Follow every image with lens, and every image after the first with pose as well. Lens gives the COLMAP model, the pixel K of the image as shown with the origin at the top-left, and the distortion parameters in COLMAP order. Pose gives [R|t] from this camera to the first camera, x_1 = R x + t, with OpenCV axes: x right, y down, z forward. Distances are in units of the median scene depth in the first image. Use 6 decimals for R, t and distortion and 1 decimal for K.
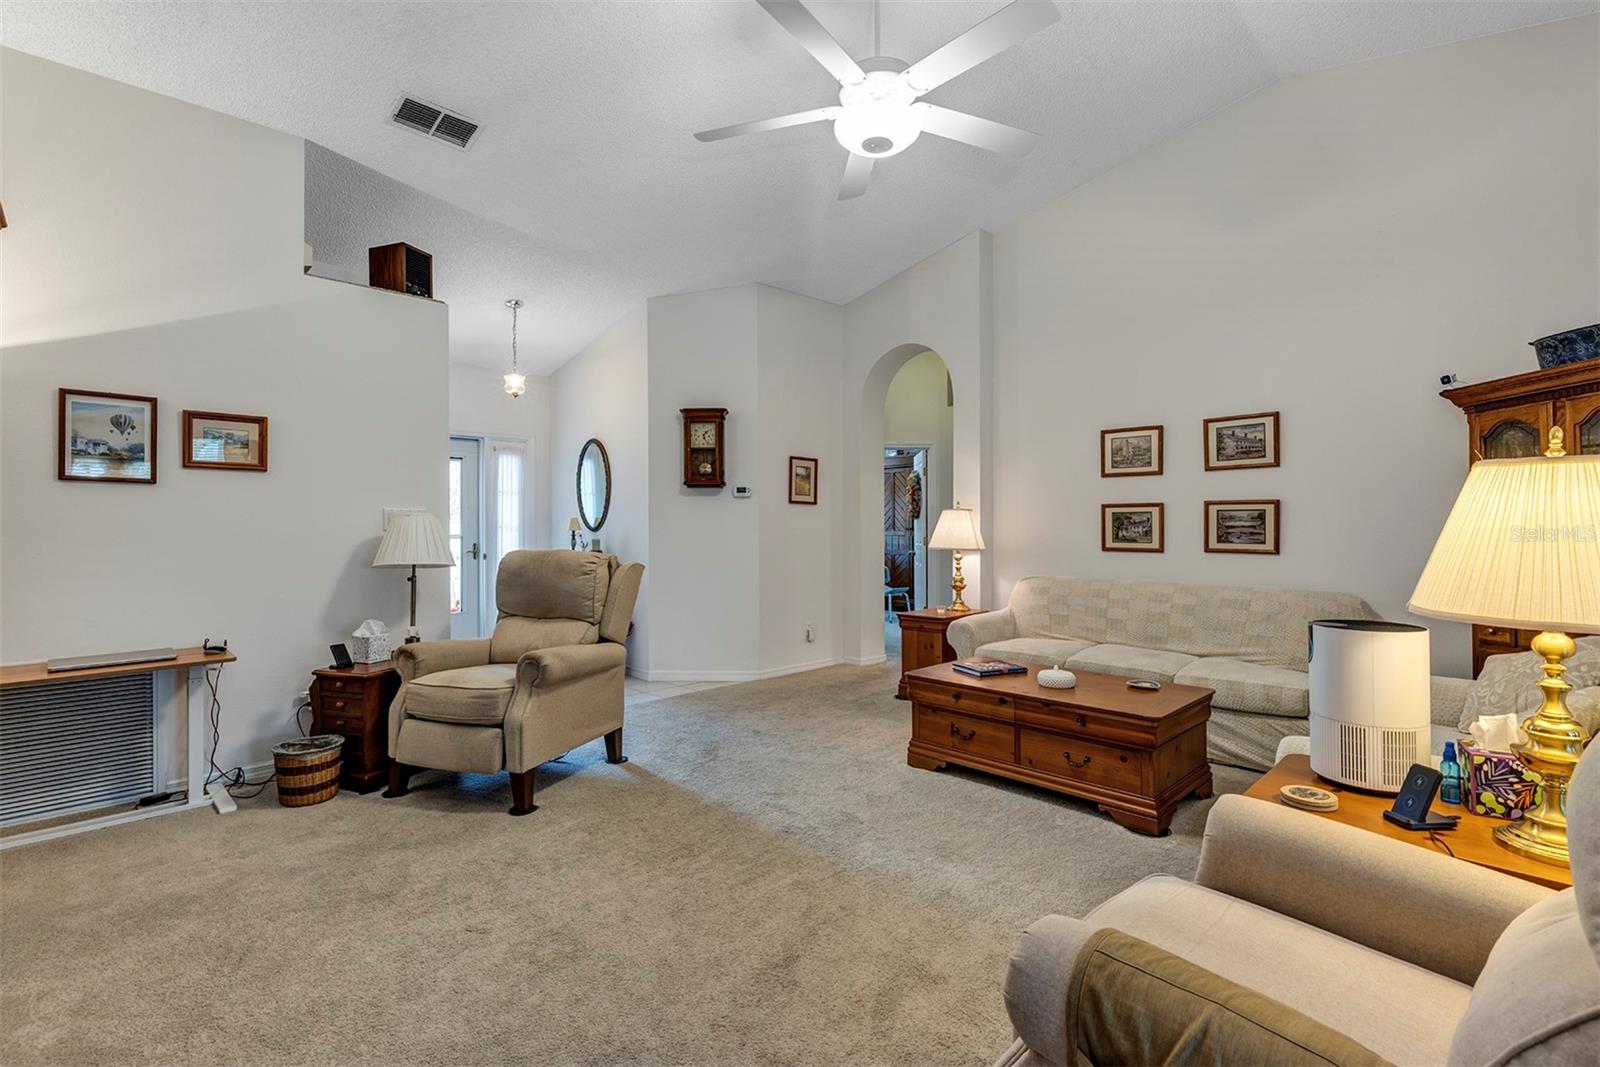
lens RADIAL K [[715.1, 0, 794.7], [0, 715.1, 528.5], [0, 0, 1]] dist [0.005080, 0.001455]
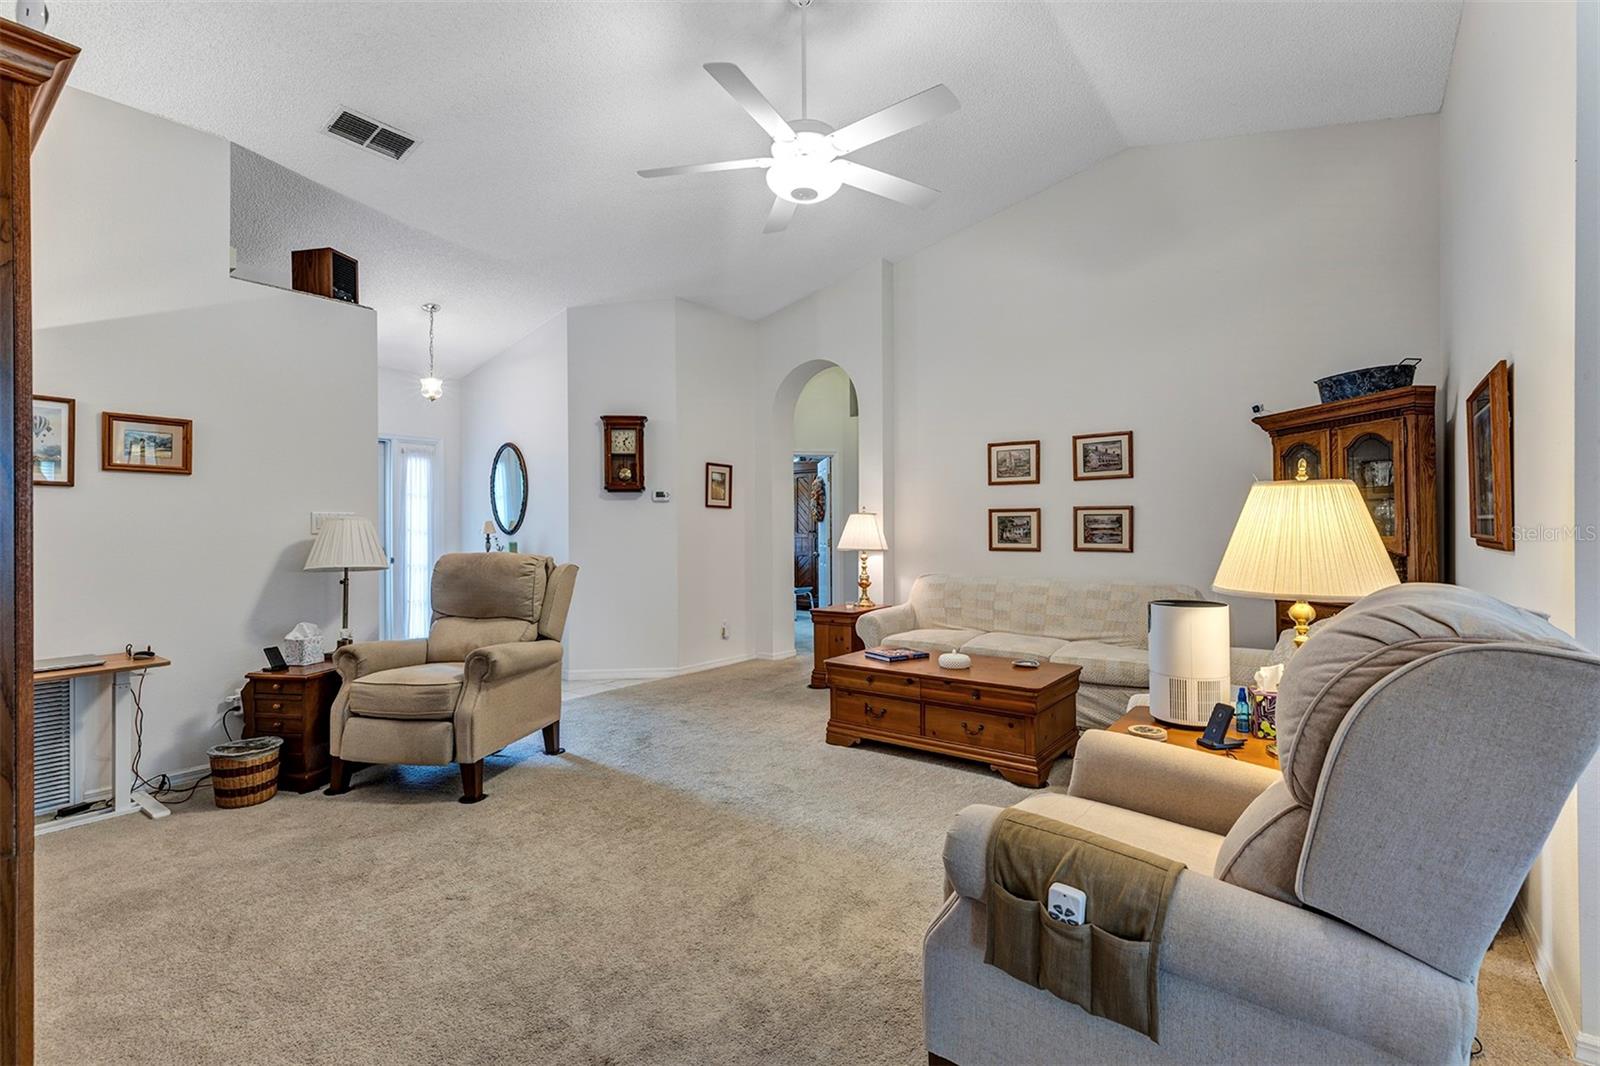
lens RADIAL K [[715.1, 0, 792.2], [0, 715.1, 528.3], [0, 0, 1]] dist [0.005080, 0.001455]
pose [[0.989543, -0.001477, 0.144233, -0.060595], [0.002057, 0.999990, -0.003872, -0.000103], [-0.144226, 0.004128, 0.989536, -0.106389]]
